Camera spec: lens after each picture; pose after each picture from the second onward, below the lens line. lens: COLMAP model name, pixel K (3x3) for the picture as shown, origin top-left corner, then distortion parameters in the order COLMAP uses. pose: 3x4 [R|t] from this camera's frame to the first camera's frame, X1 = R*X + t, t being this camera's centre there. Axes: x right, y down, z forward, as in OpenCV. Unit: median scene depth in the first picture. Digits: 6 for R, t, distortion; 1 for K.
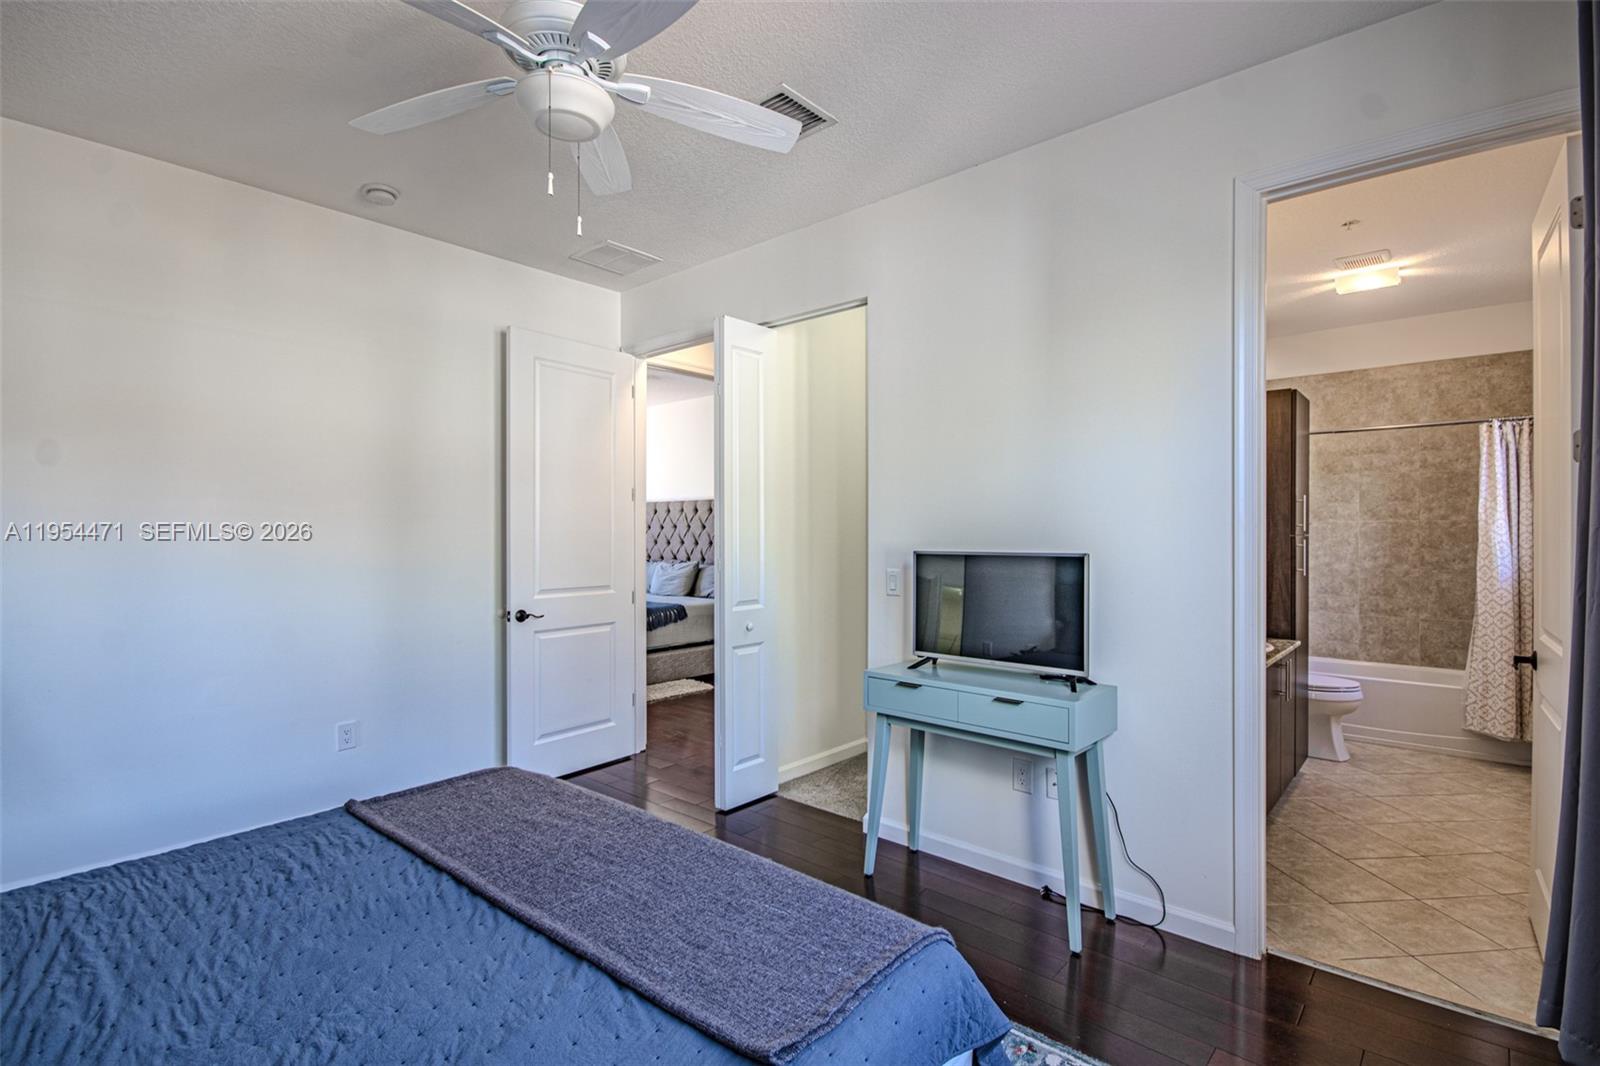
lens RADIAL K [[760.3, 0, 787.2], [0, 760.3, 537.0], [0, 0, 1]] dist [0.006089, -0.010160]
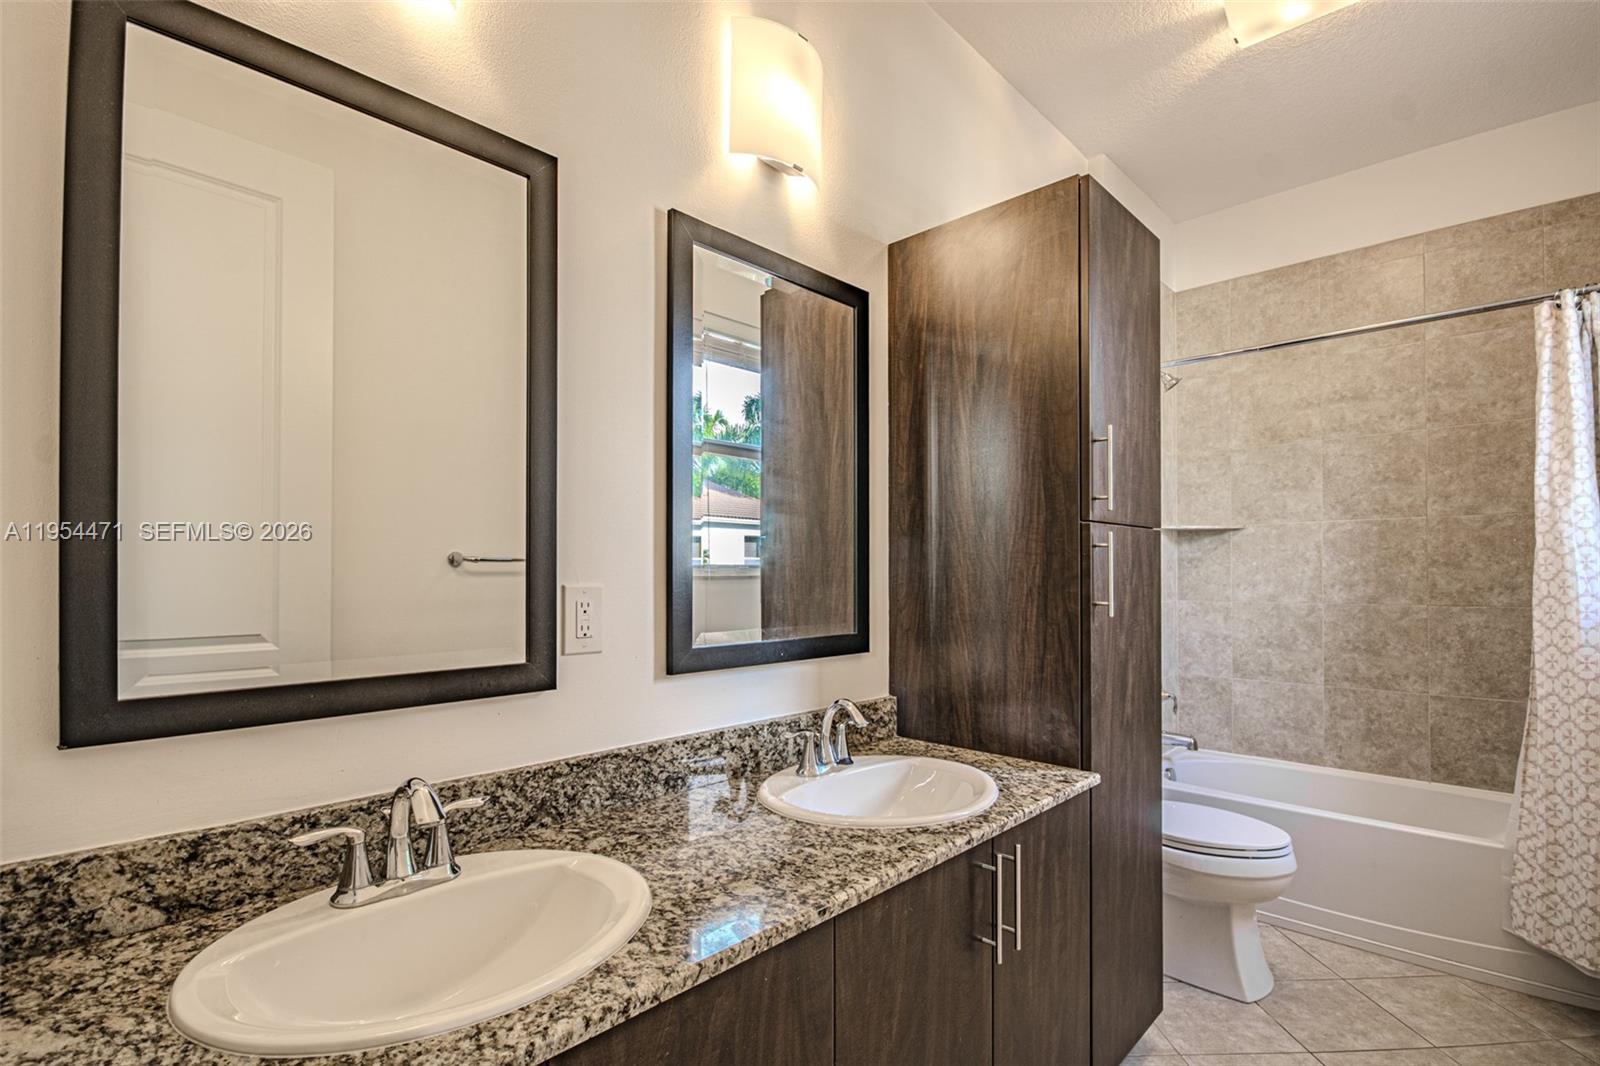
lens RADIAL K [[760.3, 0, 815.6], [0, 760.3, 569.6], [0, 0, 1]] dist [0.006089, -0.010160]
pose [[0.999731, -0.001744, -0.023118, 0.398881], [0.001527, 0.999955, -0.009364, 0.020952], [0.023133, 0.009327, 0.999689, 0.435978]]
